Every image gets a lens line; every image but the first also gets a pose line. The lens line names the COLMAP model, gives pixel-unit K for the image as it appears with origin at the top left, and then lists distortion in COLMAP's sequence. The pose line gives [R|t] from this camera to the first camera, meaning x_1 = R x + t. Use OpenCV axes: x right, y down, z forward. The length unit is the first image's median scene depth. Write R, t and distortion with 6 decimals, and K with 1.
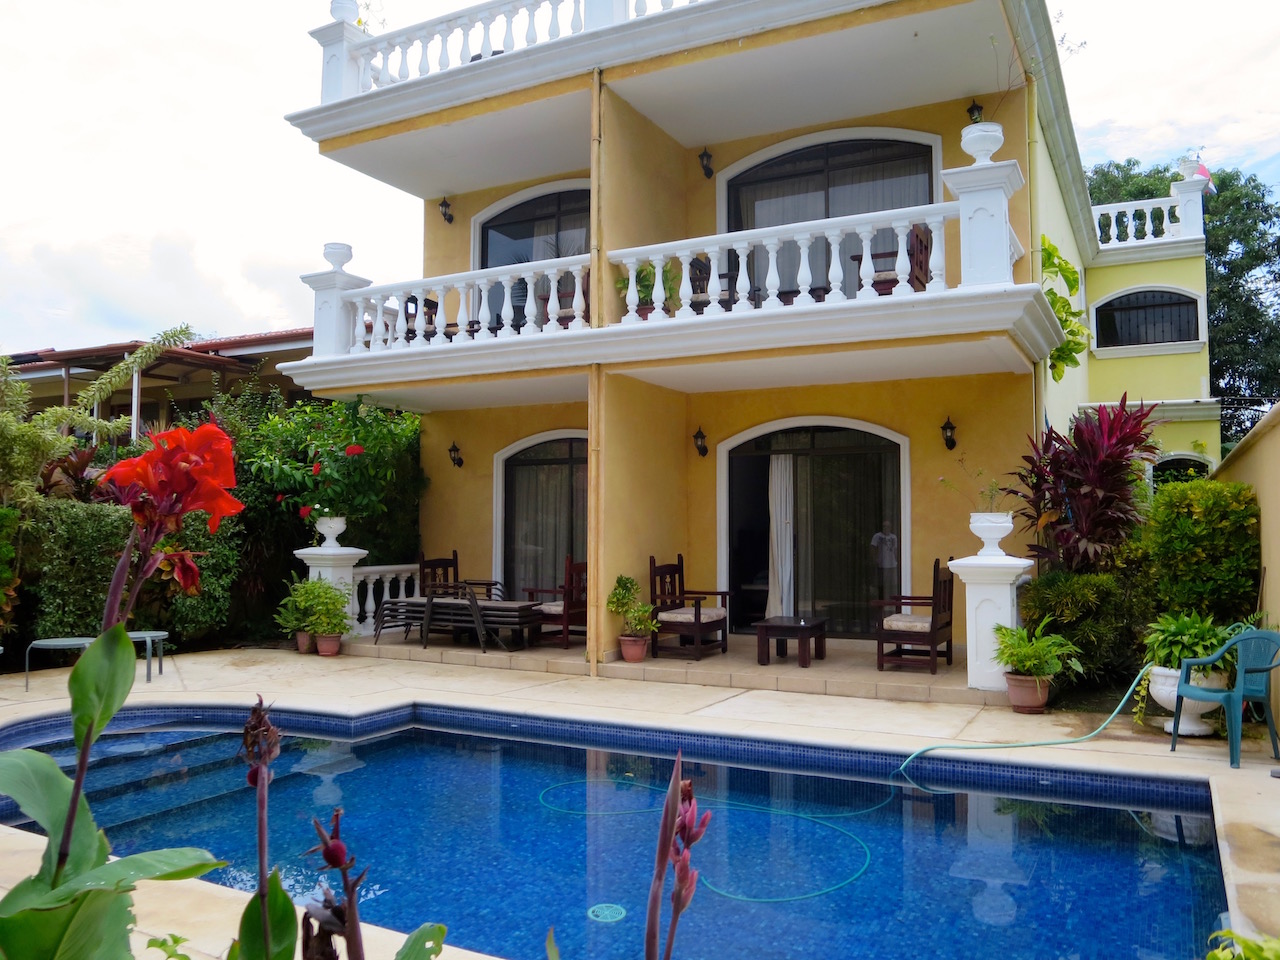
lens RADIAL K [[1009.0, 0, 635.1], [0, 1009.0, 482.7], [0, 0, 1]] dist [-0.075021, 0.037189]
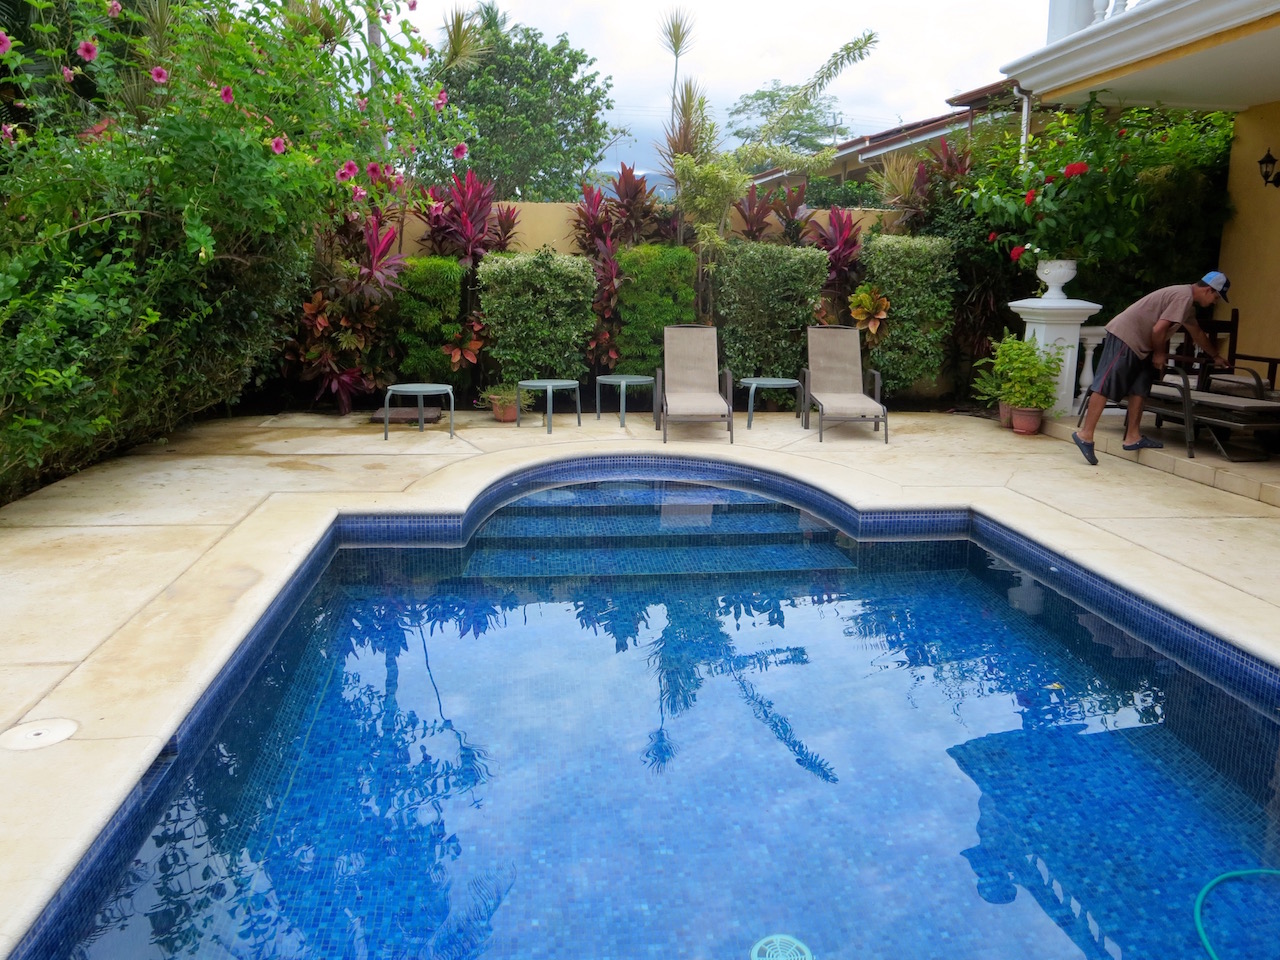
lens RADIAL K [[1009.0, 0, 637.4], [0, 1009.0, 485.1], [0, 0, 1]] dist [-0.075021, 0.037189]
pose [[0.567635, 0.169226, -0.805700, 0.184369], [0.031537, 0.973459, 0.226680, 0.020908], [0.822676, -0.154081, 0.547233, 0.306453]]
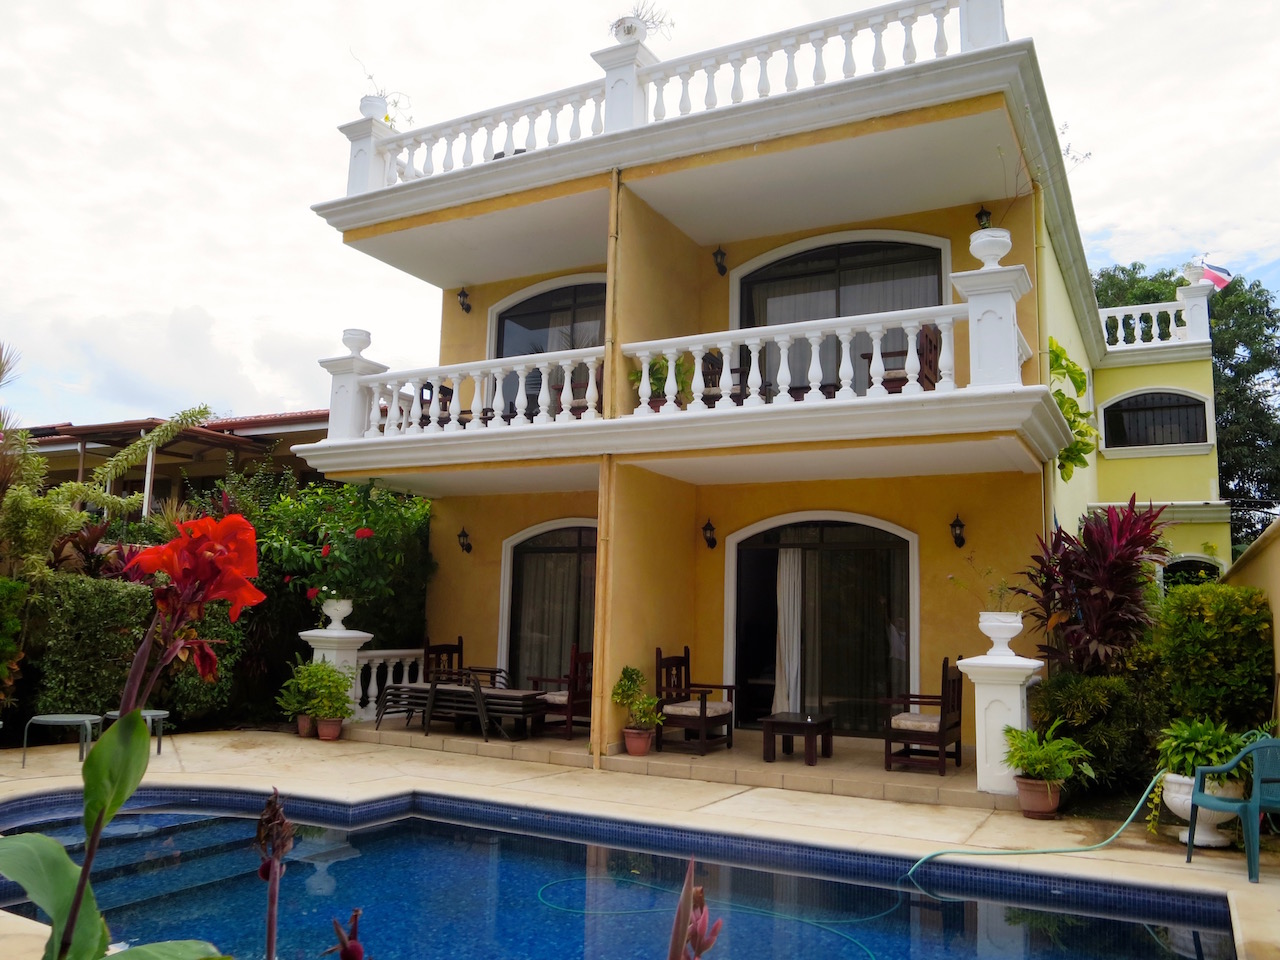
lens RADIAL K [[1009.0, 0, 633.6], [0, 1009.0, 480.5], [0, 0, 1]] dist [-0.075021, 0.037189]
pose [[0.999661, 0.023933, -0.010292, -0.001346], [-0.024760, 0.995662, -0.089690, -0.001662], [0.008101, 0.089914, 0.995917, -0.002913]]
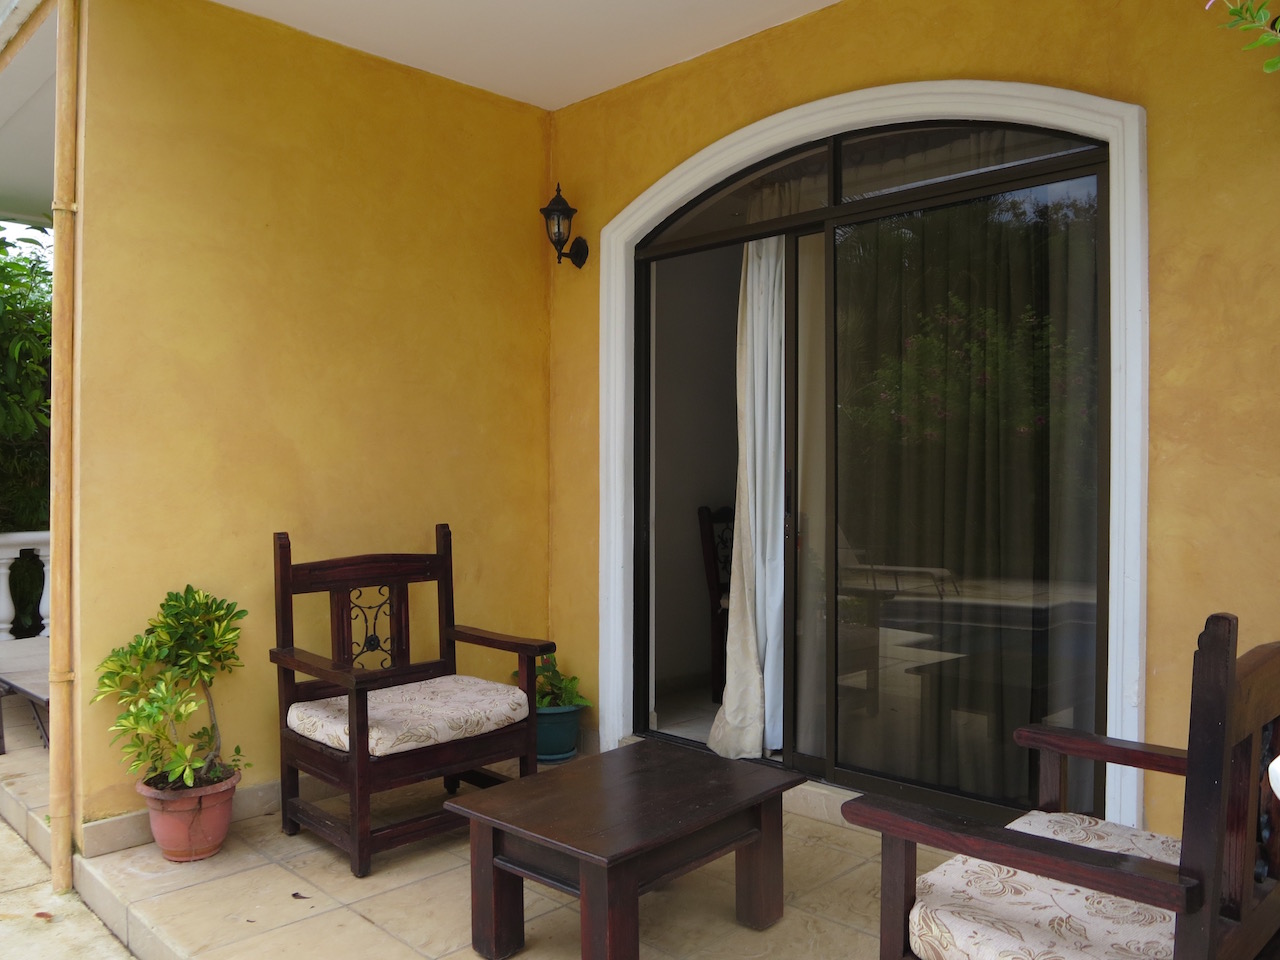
lens RADIAL K [[1009.0, 0, 630.7], [0, 1009.0, 478.8], [0, 0, 1]] dist [-0.075021, 0.037189]
pose [[0.952900, 0.002810, -0.303270, 0.218782], [0.013983, 0.998487, 0.053188, 0.036953], [0.302961, -0.054924, 0.951419, 0.690464]]
